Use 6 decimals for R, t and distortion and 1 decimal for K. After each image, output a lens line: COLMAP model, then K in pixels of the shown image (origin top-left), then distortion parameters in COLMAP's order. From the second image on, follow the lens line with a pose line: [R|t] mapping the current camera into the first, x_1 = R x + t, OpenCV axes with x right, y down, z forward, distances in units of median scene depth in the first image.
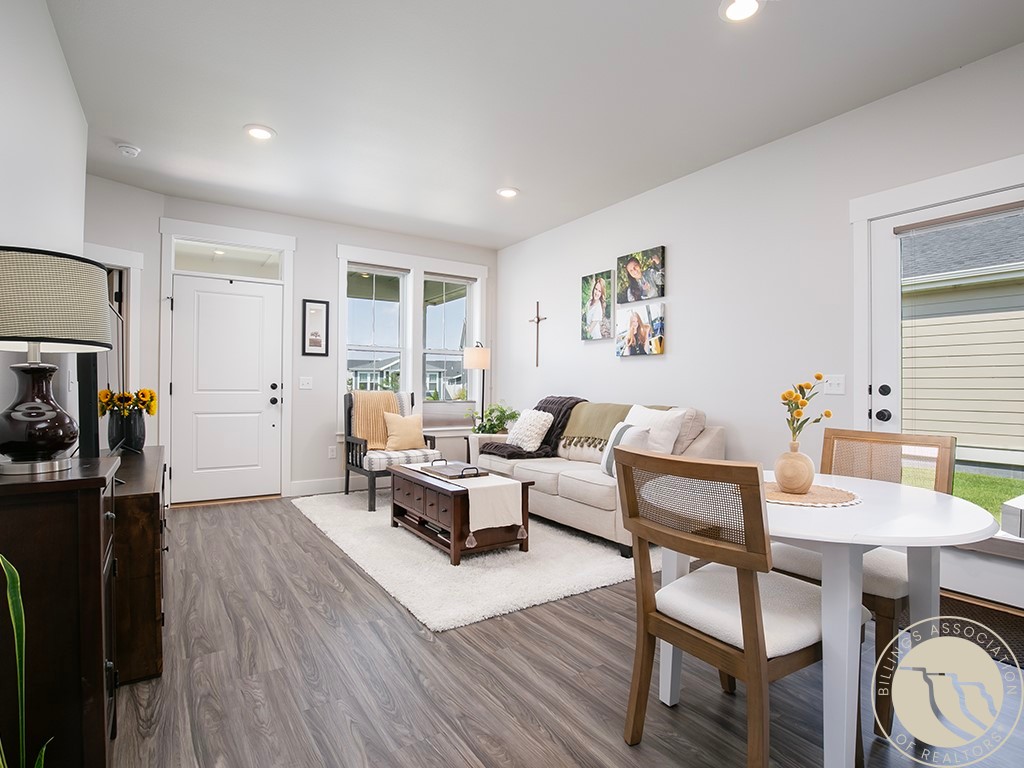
lens RADIAL K [[528.2, 0, 514.9], [0, 528.2, 384.1], [0, 0, 1]] dist [-0.035421, 0.003895]
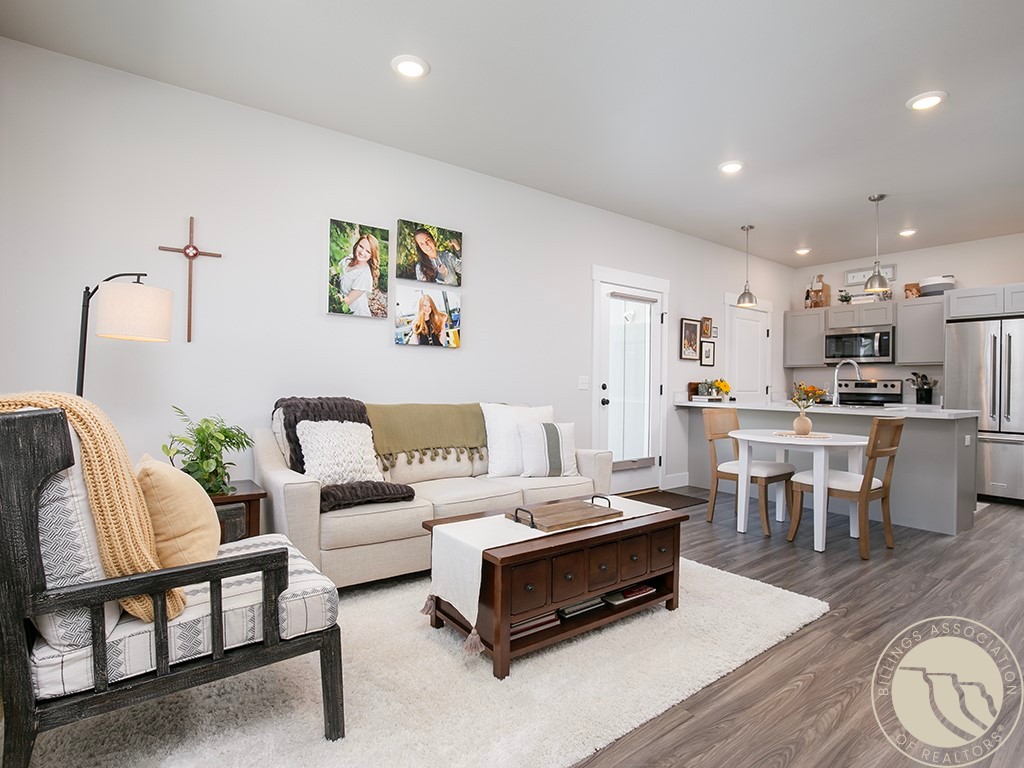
lens RADIAL K [[528.2, 0, 514.7], [0, 528.2, 384.2], [0, 0, 1]] dist [-0.035421, 0.003895]
pose [[-0.058447, -0.006302, 0.998271, -0.631302], [-0.019100, 0.999804, 0.005193, 0.000553], [-0.998108, -0.018763, -0.058556, 0.906625]]
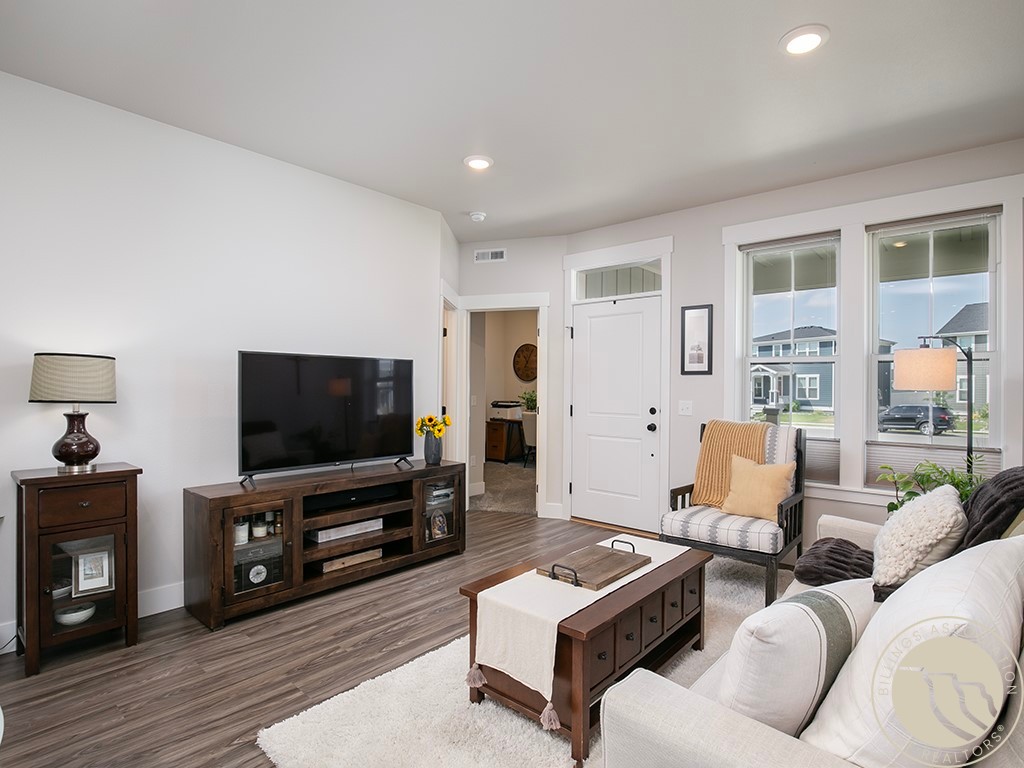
lens RADIAL K [[528.2, 0, 516.8], [0, 528.2, 380.6], [0, 0, 1]] dist [-0.035421, 0.003895]
pose [[0.273384, -0.014704, -0.961793, 0.381323], [-0.001862, 0.999873, -0.015815, -0.036845], [0.961903, 0.006115, 0.273322, 0.605486]]
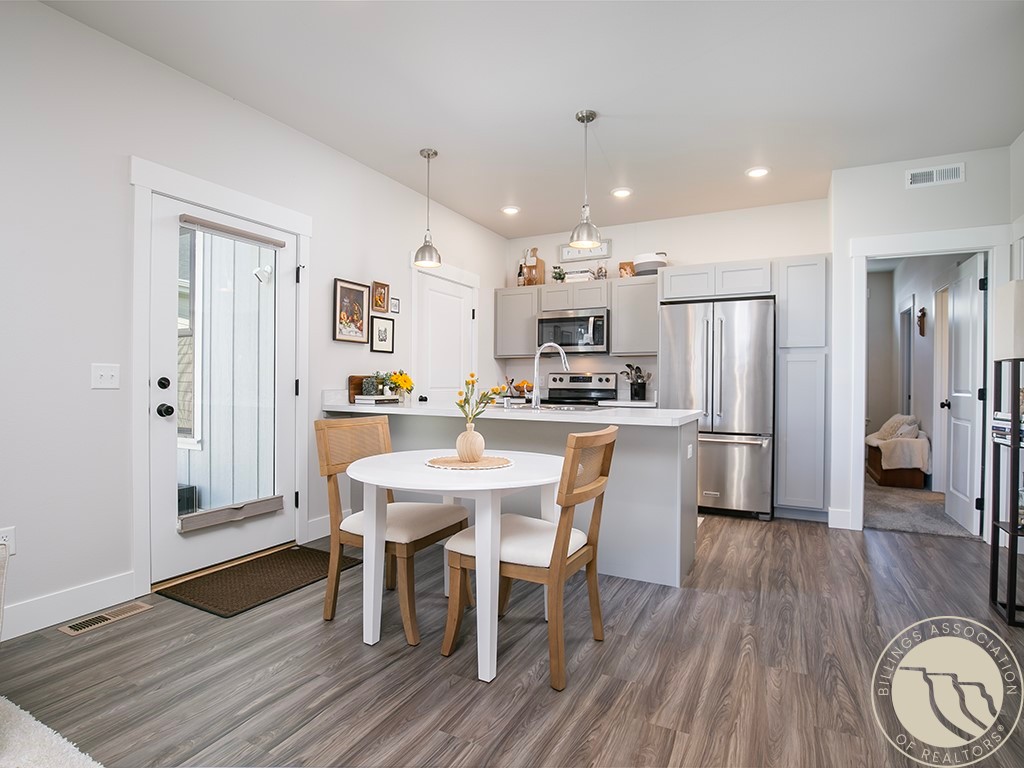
lens RADIAL K [[528.2, 0, 517.8], [0, 528.2, 386.3], [0, 0, 1]] dist [-0.035421, 0.003895]
pose [[-0.488192, -0.012855, 0.872642, -0.264180], [-0.013990, 0.999878, 0.006902, 0.001833], [-0.872624, -0.008839, -0.488312, 0.589349]]
